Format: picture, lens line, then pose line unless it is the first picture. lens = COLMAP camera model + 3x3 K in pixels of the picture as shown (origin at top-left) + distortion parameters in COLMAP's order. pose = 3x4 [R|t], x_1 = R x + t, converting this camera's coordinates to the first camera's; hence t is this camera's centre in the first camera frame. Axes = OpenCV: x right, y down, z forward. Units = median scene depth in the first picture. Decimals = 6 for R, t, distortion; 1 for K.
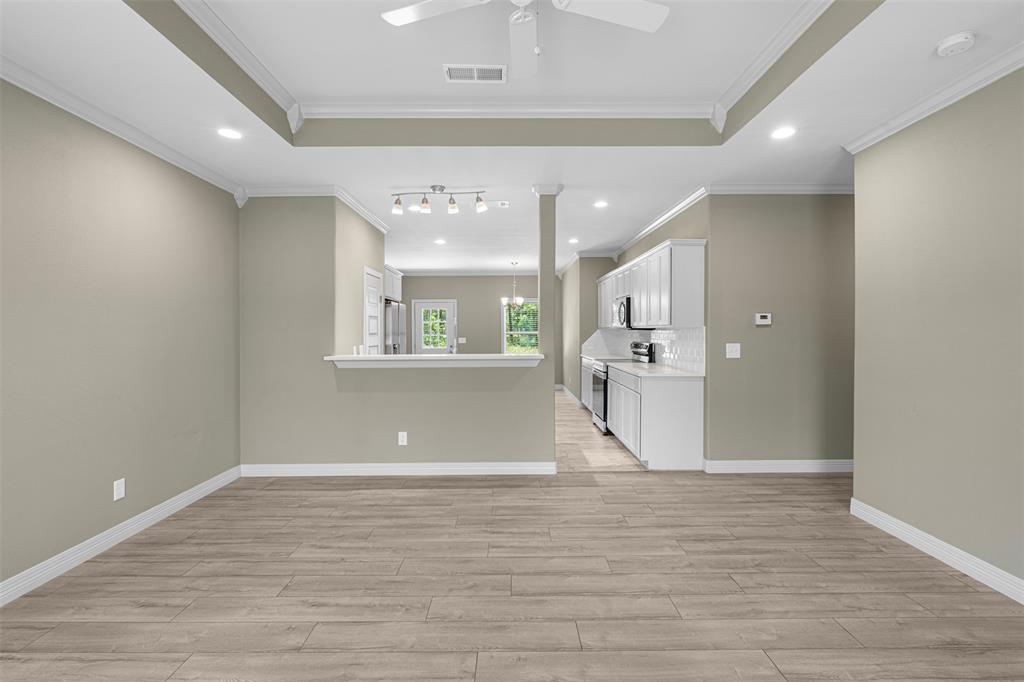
lens RADIAL K [[459.9, 0, 505.6], [0, 459.9, 338.0], [0, 0, 1]] dist [-0.002936, -0.000083]
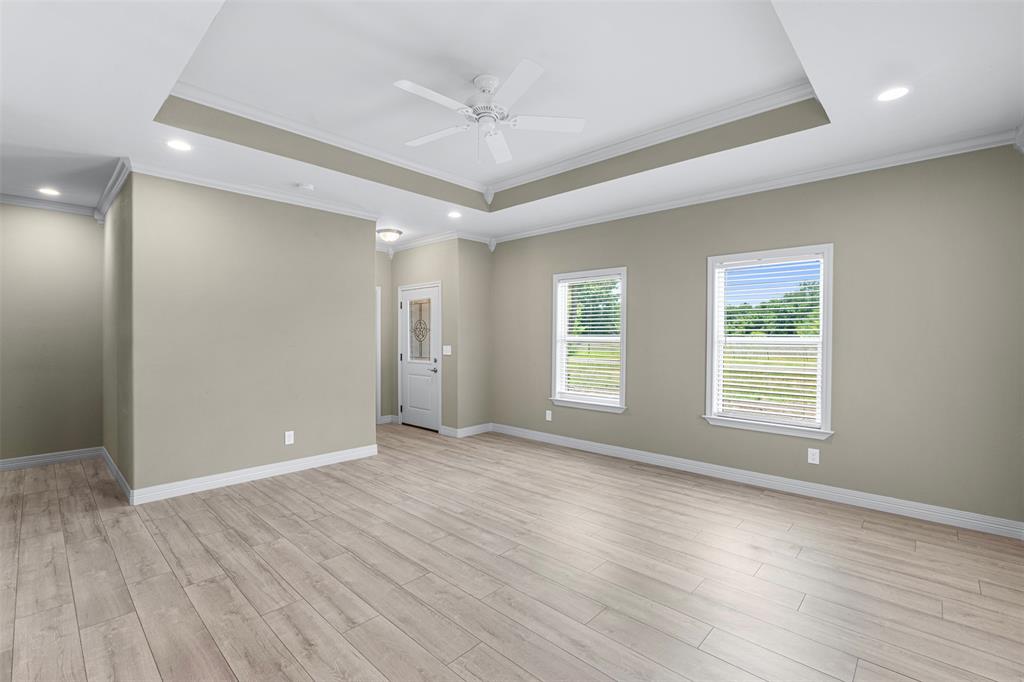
lens RADIAL K [[459.9, 0, 505.6], [0, 459.9, 338.0], [0, 0, 1]] dist [-0.002936, -0.000083]
pose [[-0.726578, -0.002675, 0.687079, -0.686355], [0.011479, 0.999806, 0.016031, -0.019512], [-0.686988, 0.019535, -0.726406, 1.298799]]
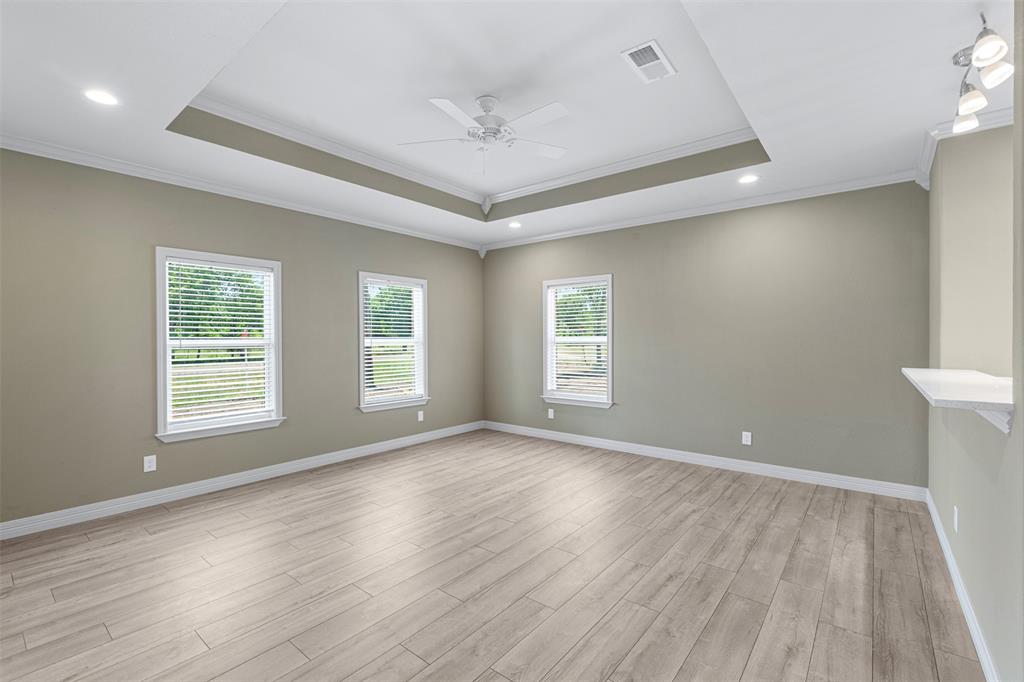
lens RADIAL K [[452.1, 0, 519.2], [0, 452.1, 345.8], [0, 0, 1]] dist [-0.016057, 0.000331]
pose [[-0.613825, 0.020968, -0.789163, 0.803145], [-0.006425, 0.999481, 0.031553, -0.023928], [0.789416, 0.024438, -0.613372, 1.299443]]
